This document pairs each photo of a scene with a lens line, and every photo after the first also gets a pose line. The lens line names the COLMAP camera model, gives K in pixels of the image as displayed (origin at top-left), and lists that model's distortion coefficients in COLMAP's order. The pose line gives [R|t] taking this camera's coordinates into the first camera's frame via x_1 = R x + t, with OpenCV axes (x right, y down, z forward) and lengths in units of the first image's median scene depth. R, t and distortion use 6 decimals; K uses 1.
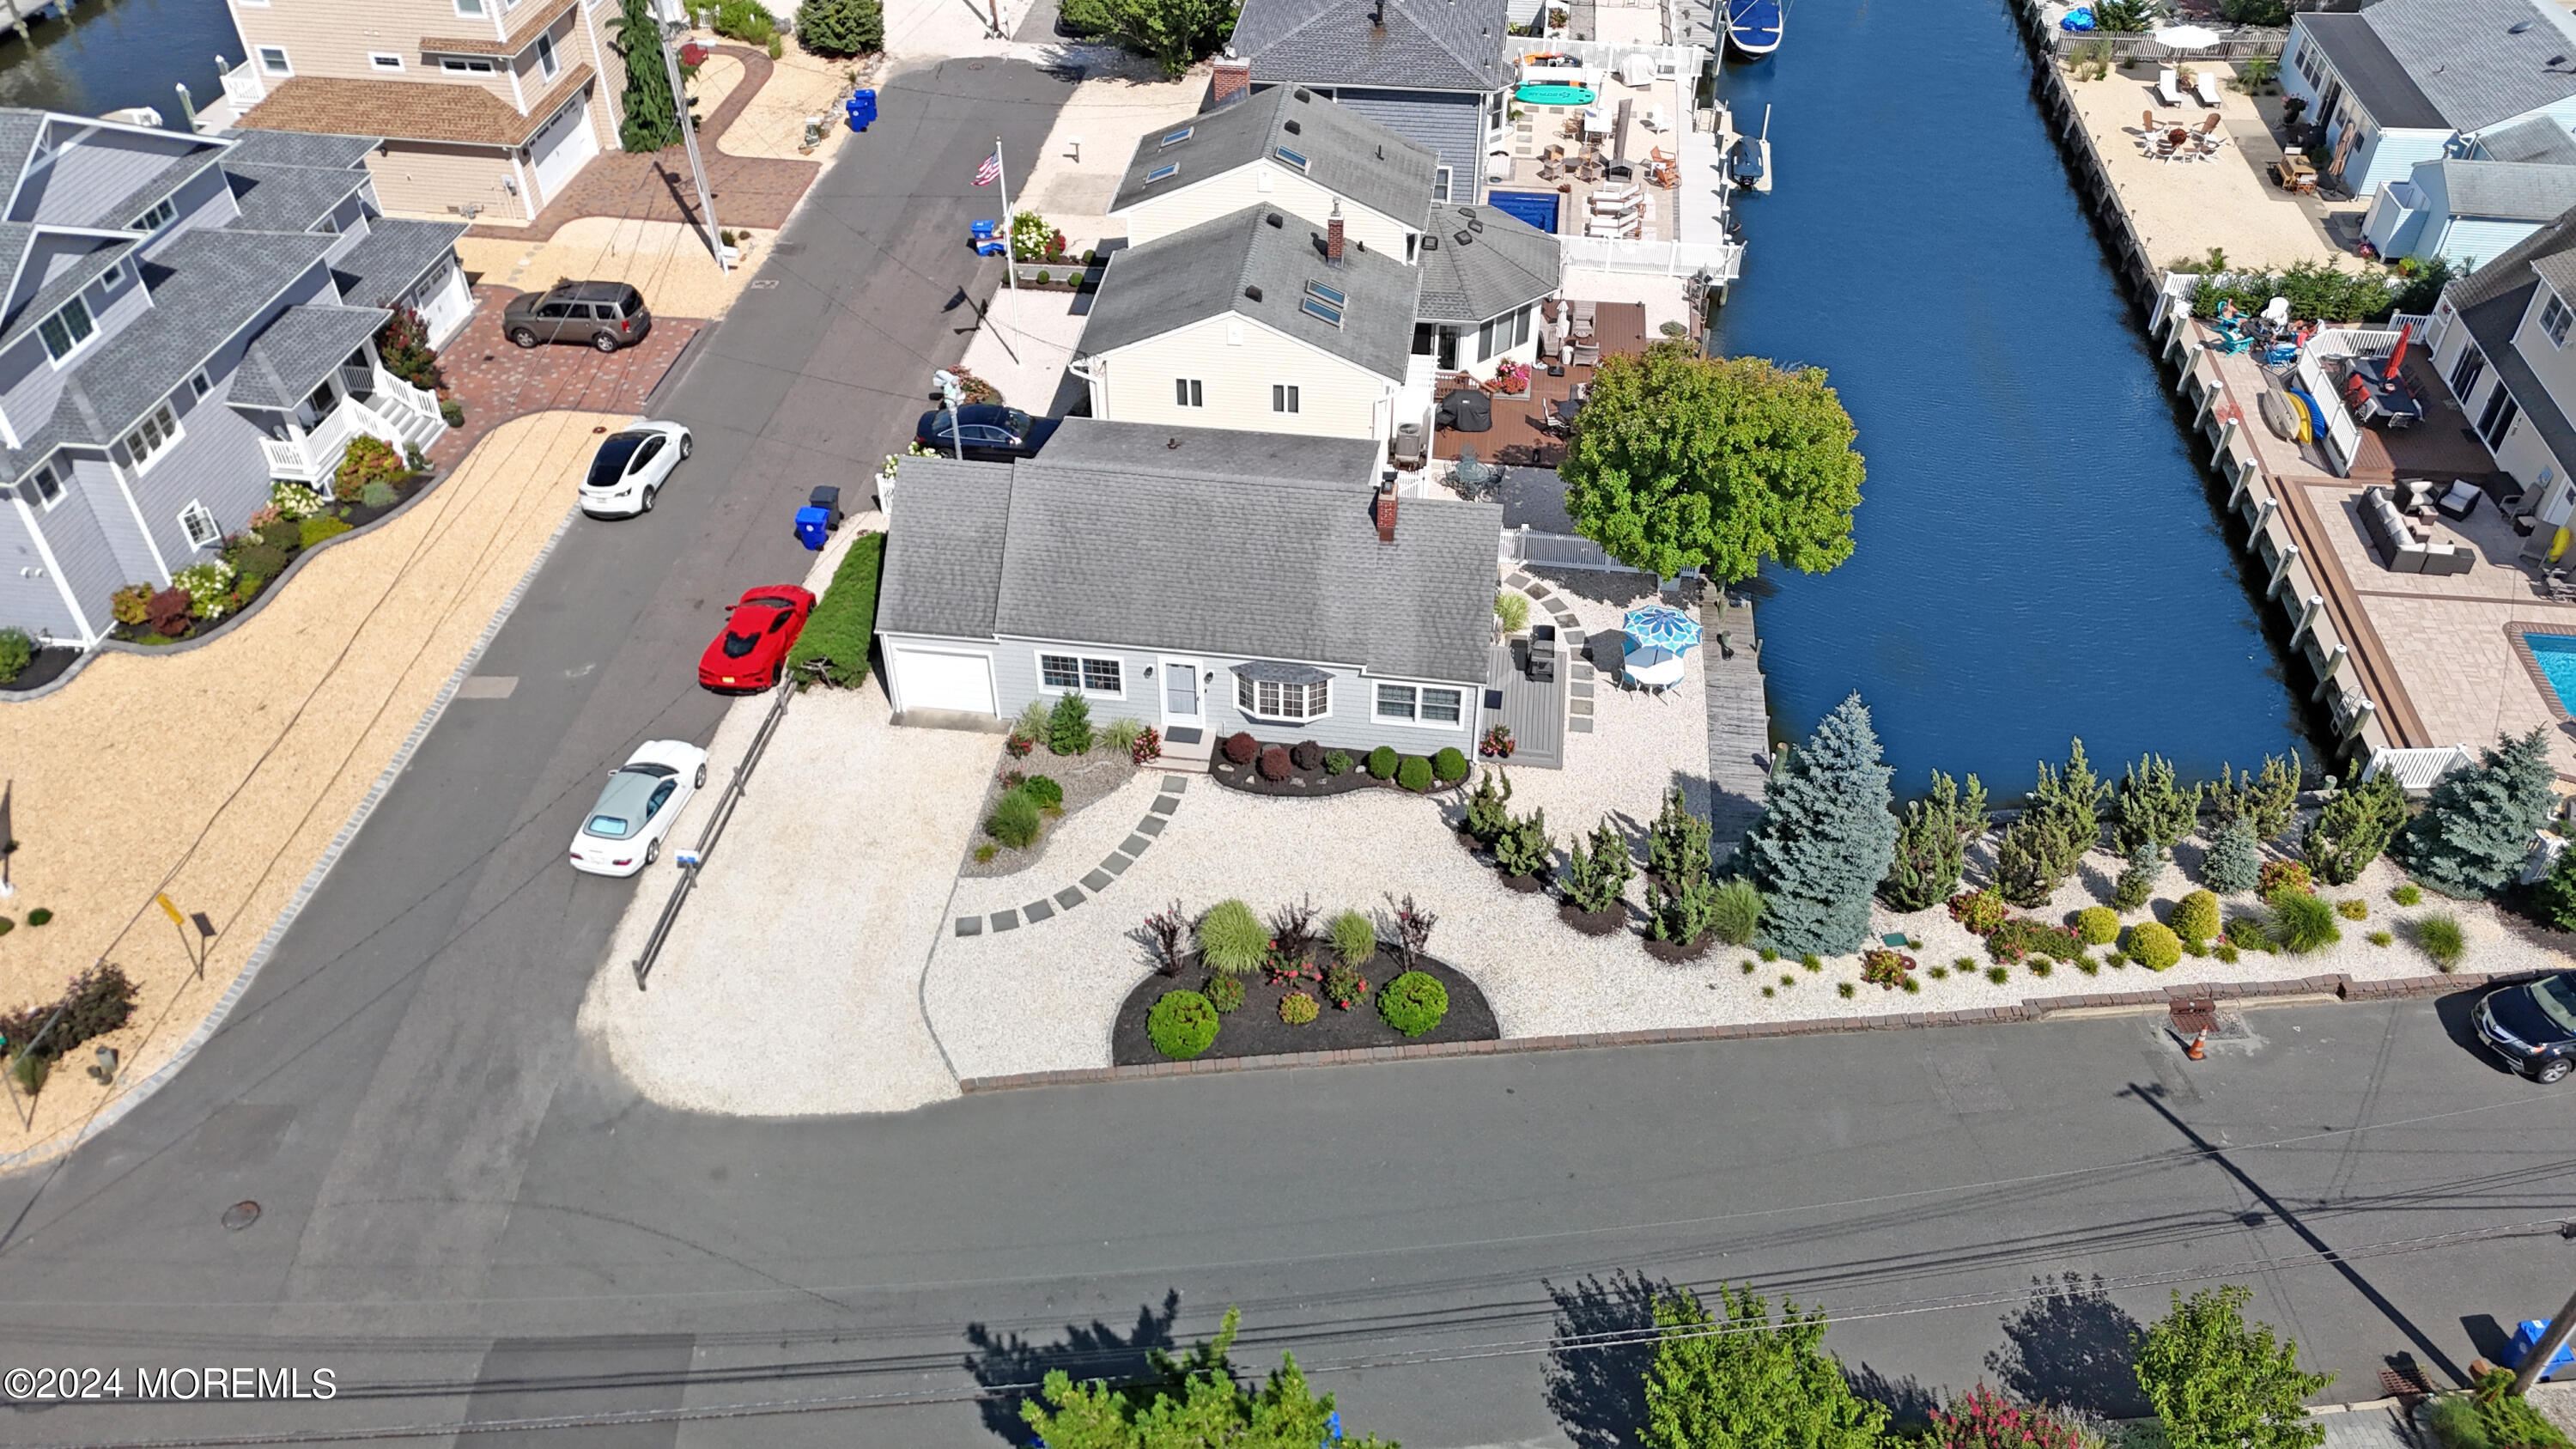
lens RADIAL K [[1907.8, 0, 1276.8], [0, 1907.8, 736.2], [0, 0, 1]] dist [0.055424, -0.036571]
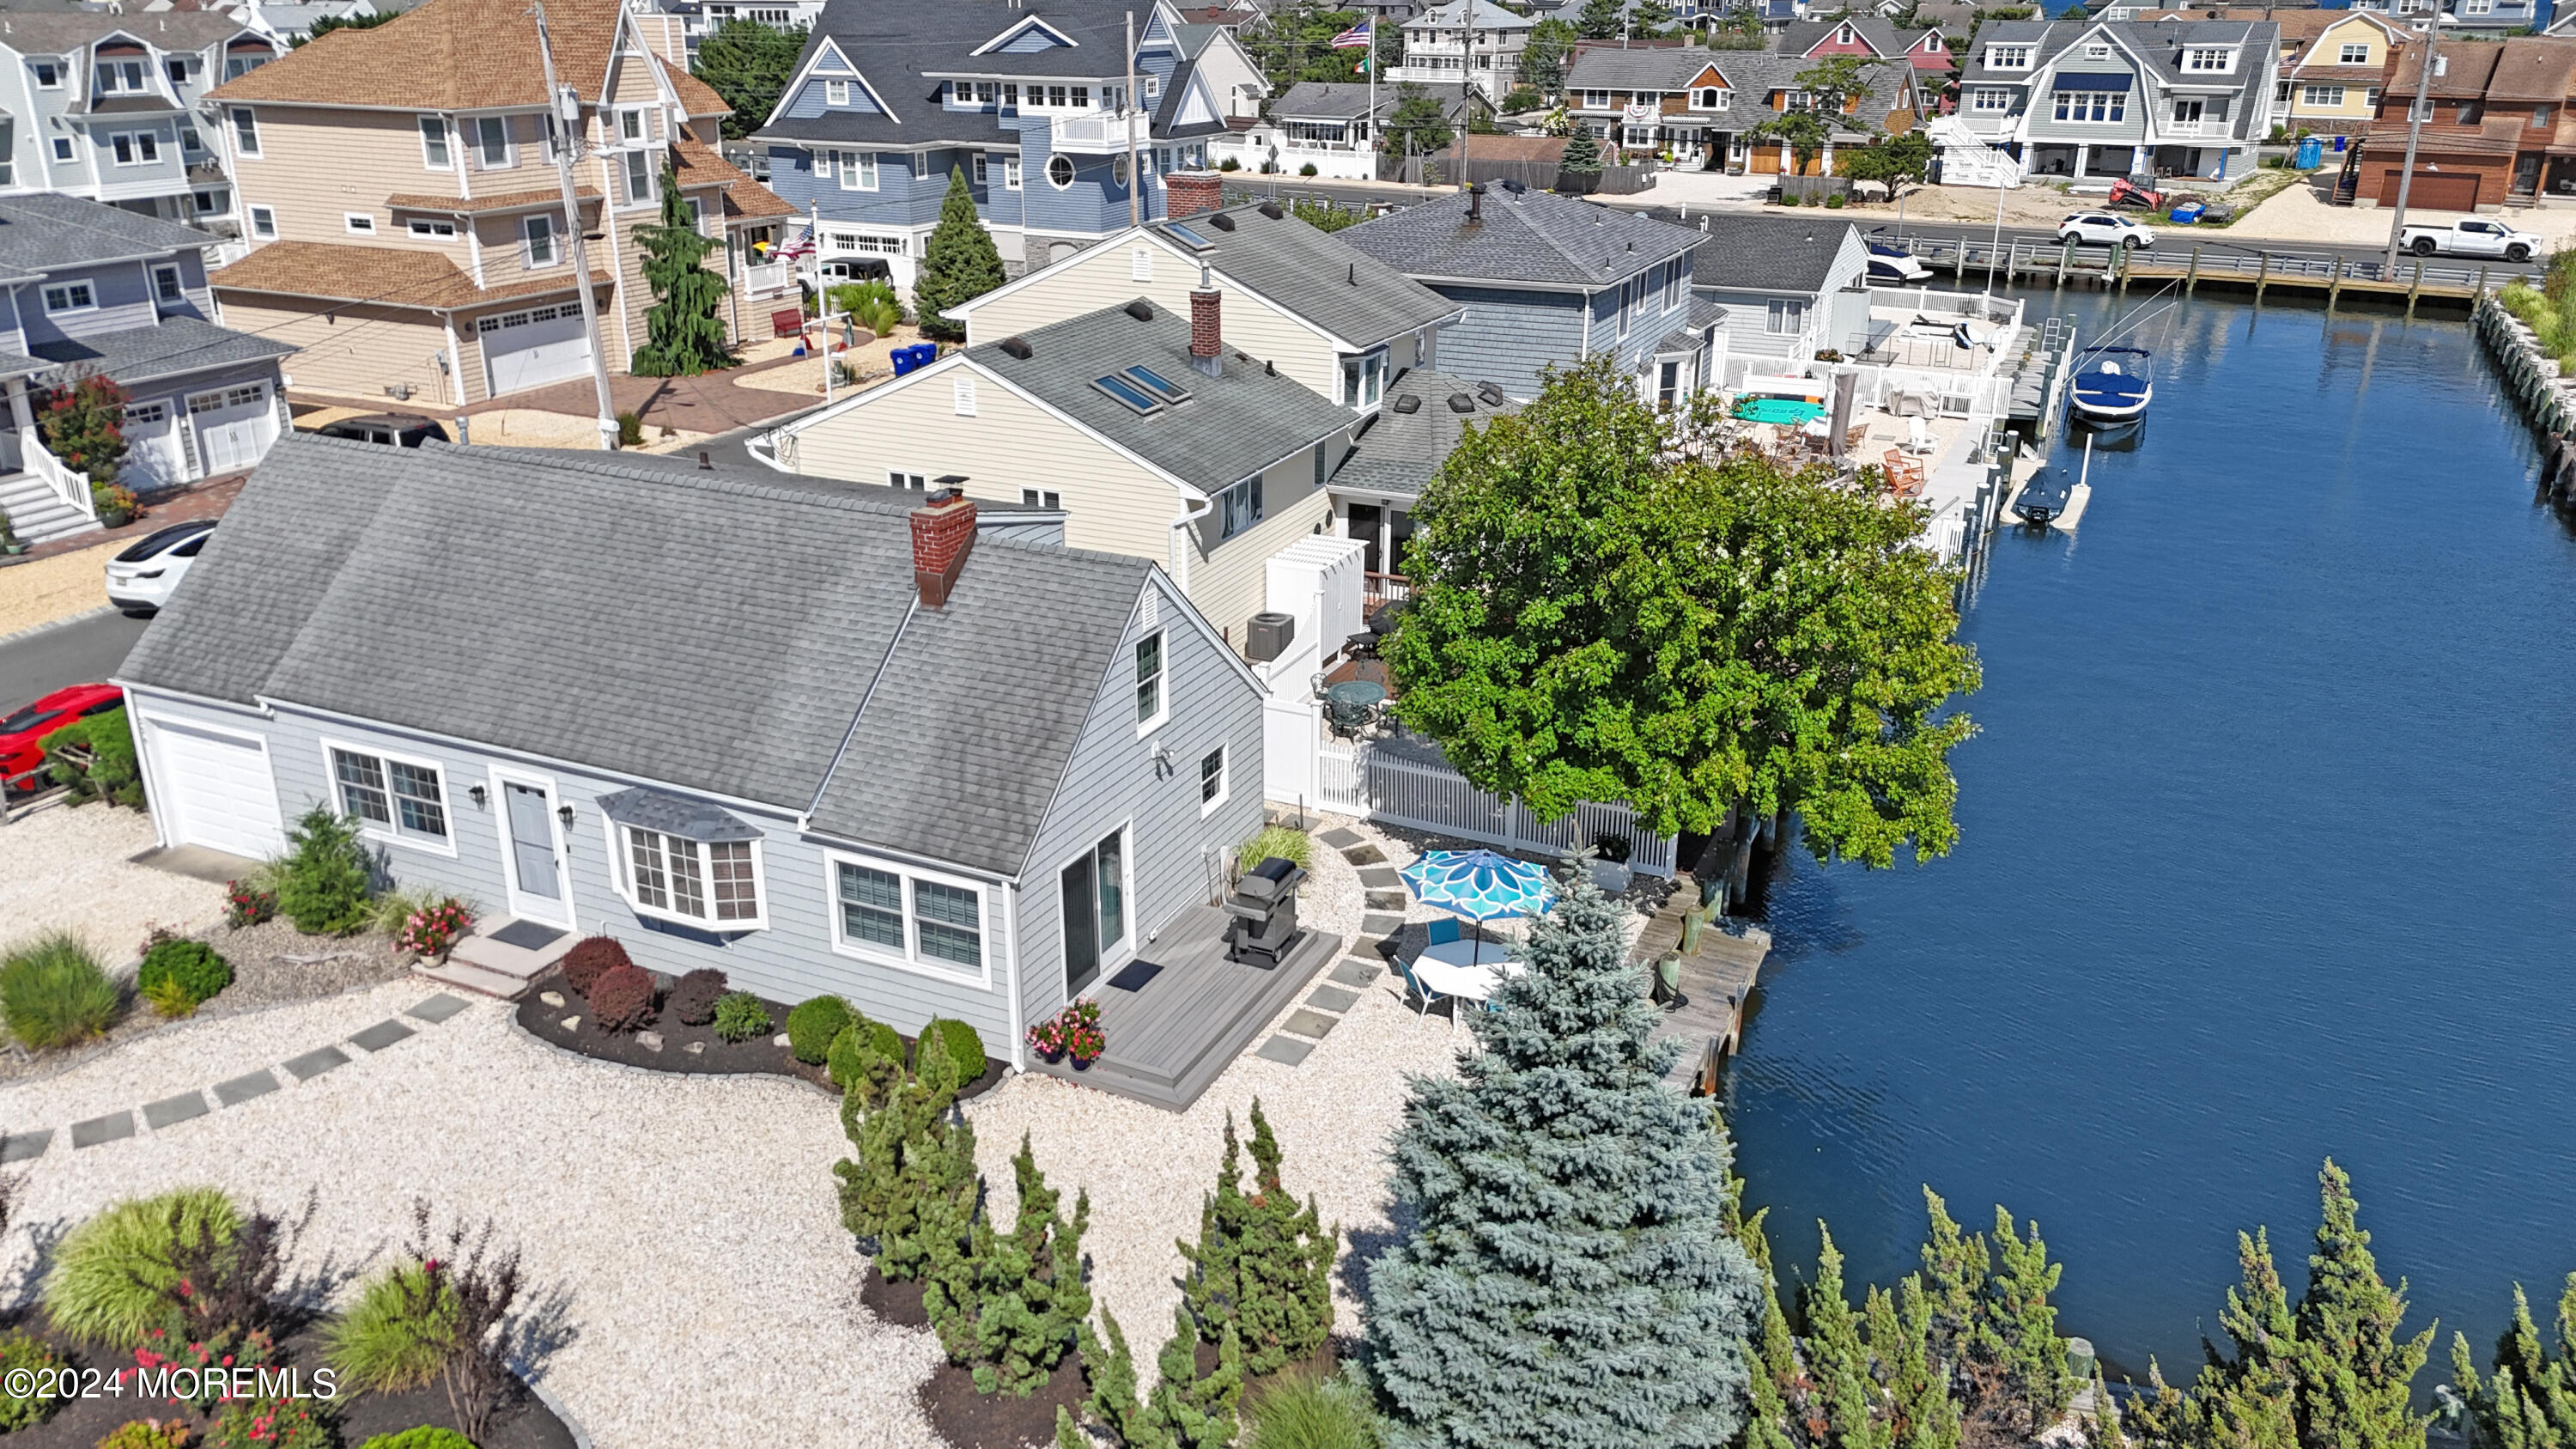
lens RADIAL K [[1907.8, 0, 1290.7], [0, 1907.8, 702.9], [0, 0, 1]] dist [0.055424, -0.036571]
pose [[0.955682, 0.109048, -0.273461, 0.289244], [-0.197299, 0.926648, -0.319994, 0.068178], [0.218508, 0.359766, 0.907096, 0.542658]]
